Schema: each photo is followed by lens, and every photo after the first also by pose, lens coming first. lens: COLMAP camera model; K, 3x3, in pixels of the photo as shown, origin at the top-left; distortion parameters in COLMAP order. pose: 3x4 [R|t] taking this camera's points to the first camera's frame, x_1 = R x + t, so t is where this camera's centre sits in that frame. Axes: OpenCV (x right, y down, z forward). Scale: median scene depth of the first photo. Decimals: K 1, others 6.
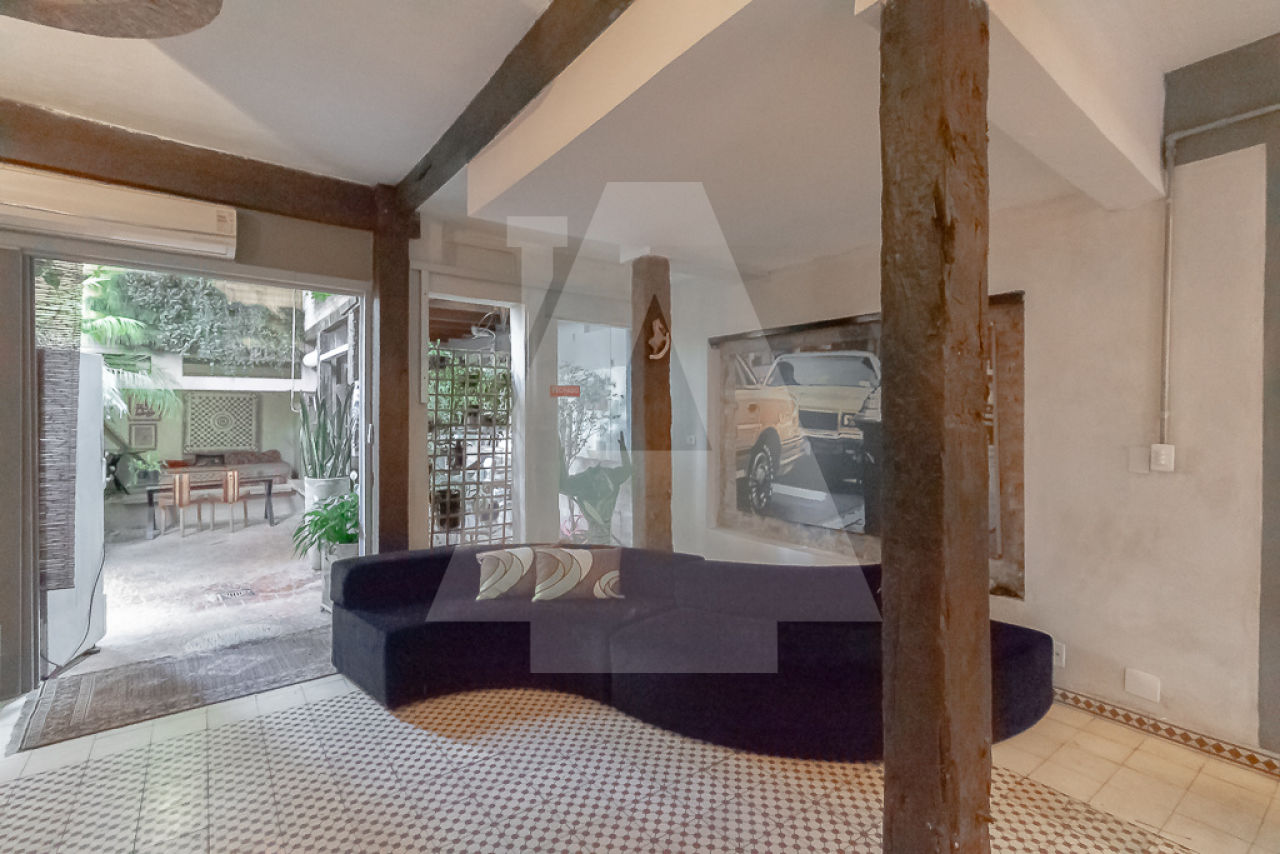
lens RADIAL K [[587.7, 0, 642.3], [0, 587.7, 414.0], [0, 0, 1]] dist [0.001719, 0.000483]
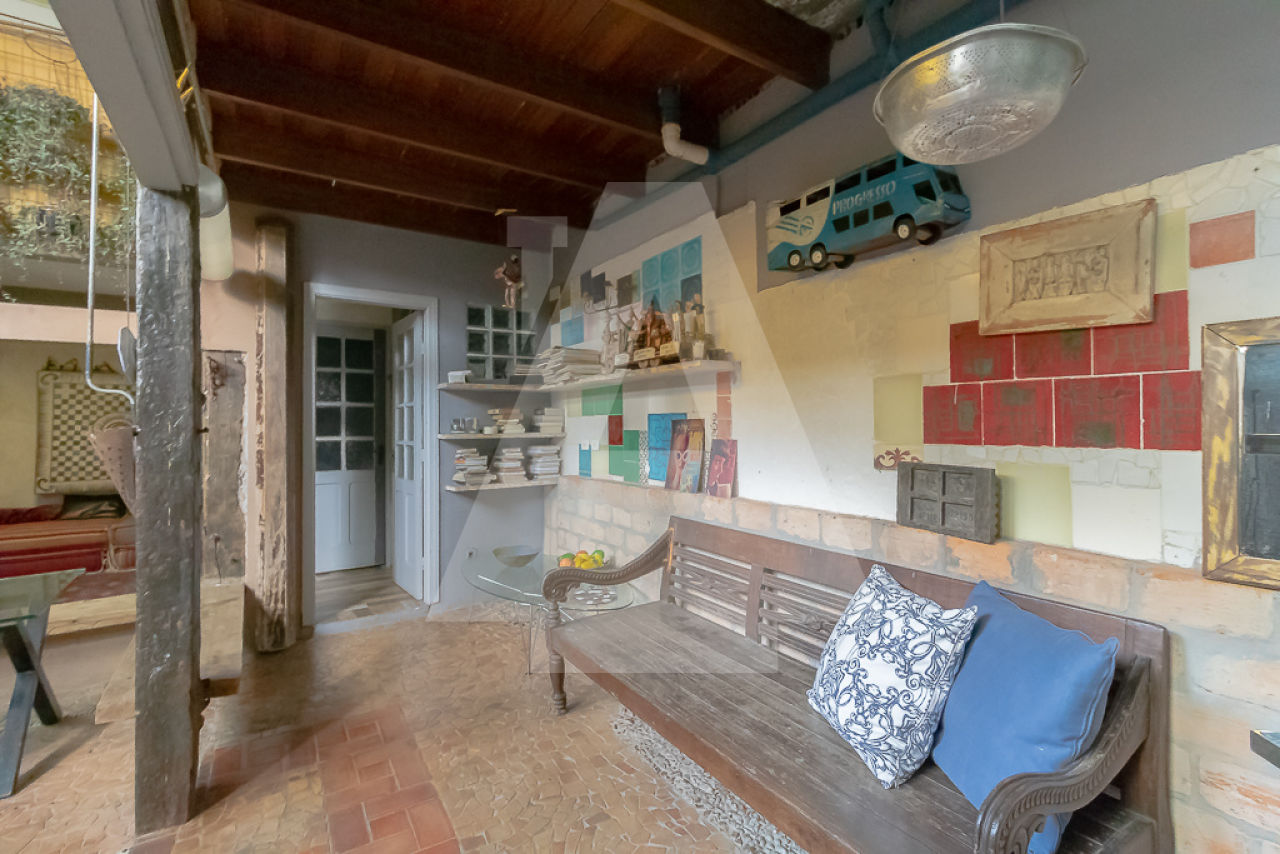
lens RADIAL K [[594.1, 0, 644.4], [0, 594.1, 414.3], [0, 0, 1]] dist [0.008545, 0.000617]
pose [[0.997225, -0.009694, -0.073819, -0.451725], [0.008439, 0.999815, -0.017294, 0.022566], [0.073973, 0.016623, 0.997122, 1.099619]]
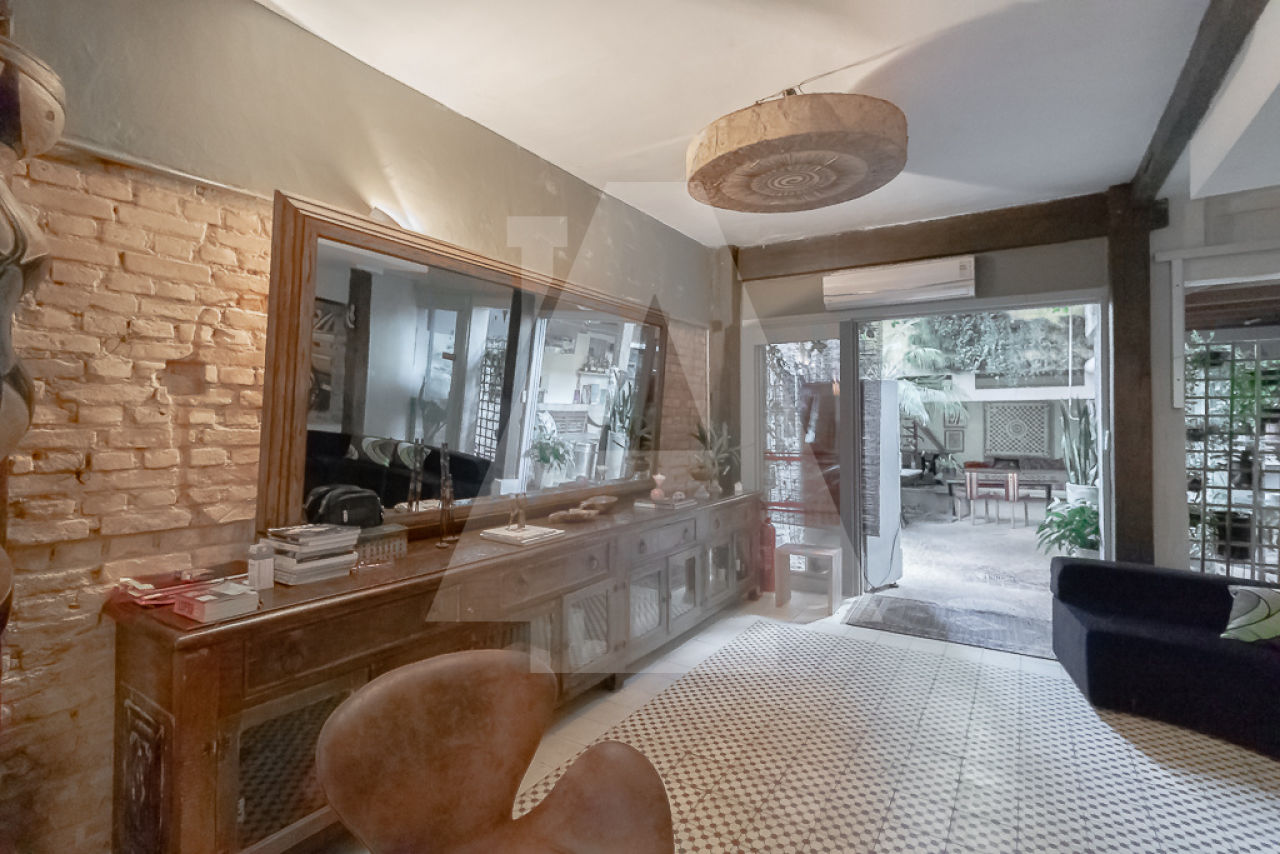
lens RADIAL K [[587.7, 0, 642.3], [0, 587.7, 414.0], [0, 0, 1]] dist [0.001719, 0.000483]
pose [[0.345586, -0.015826, -0.938254, 0.148811], [0.002663, 0.999870, -0.015884, 0.001999], [0.938383, 0.002991, 0.345583, -0.055612]]
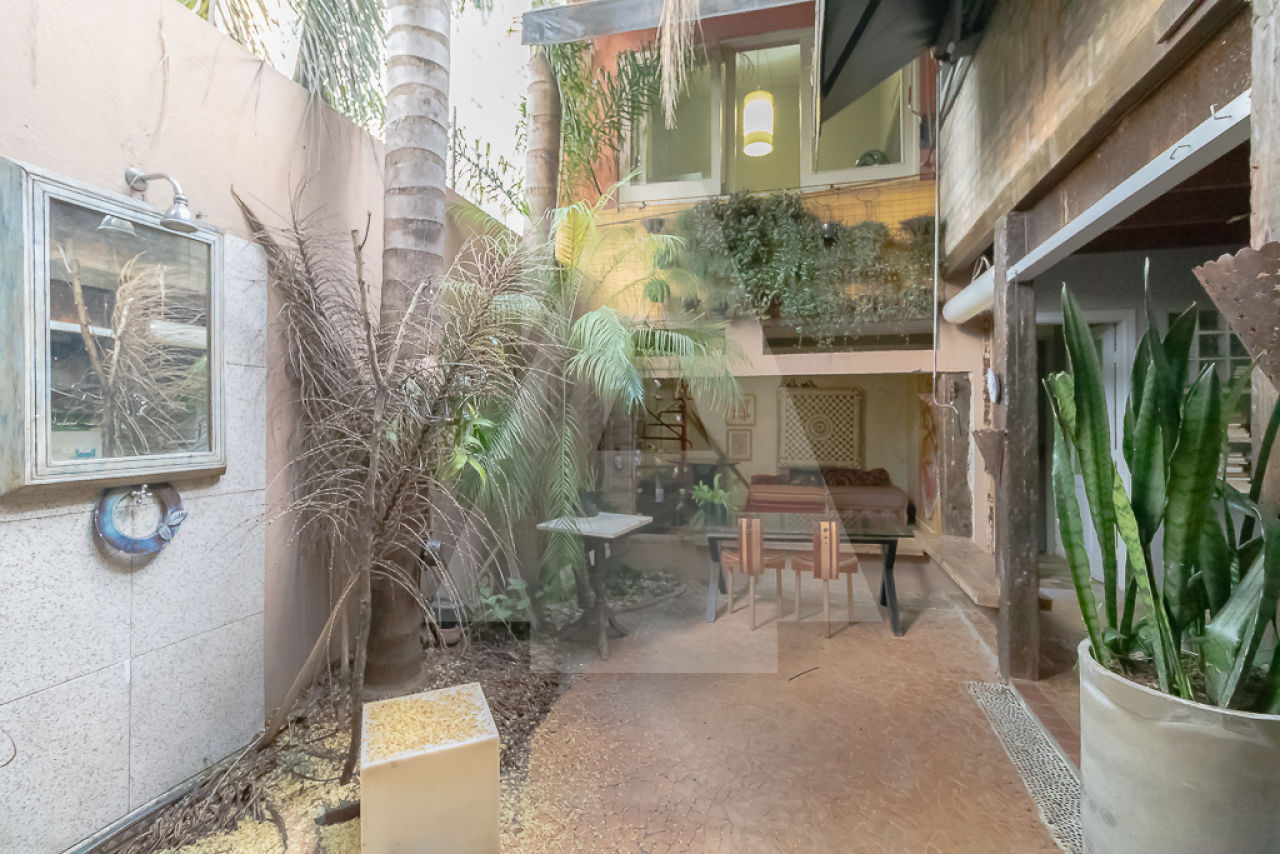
lens RADIAL K [[594.1, 0, 644.4], [0, 594.1, 414.3], [0, 0, 1]] dist [0.008545, 0.000617]
pose [[0.609623, -0.009047, -0.792640, -0.536516], [-0.002696, 0.999905, -0.013486, 0.014566], [0.792687, 0.010358, 0.609541, 0.779855]]
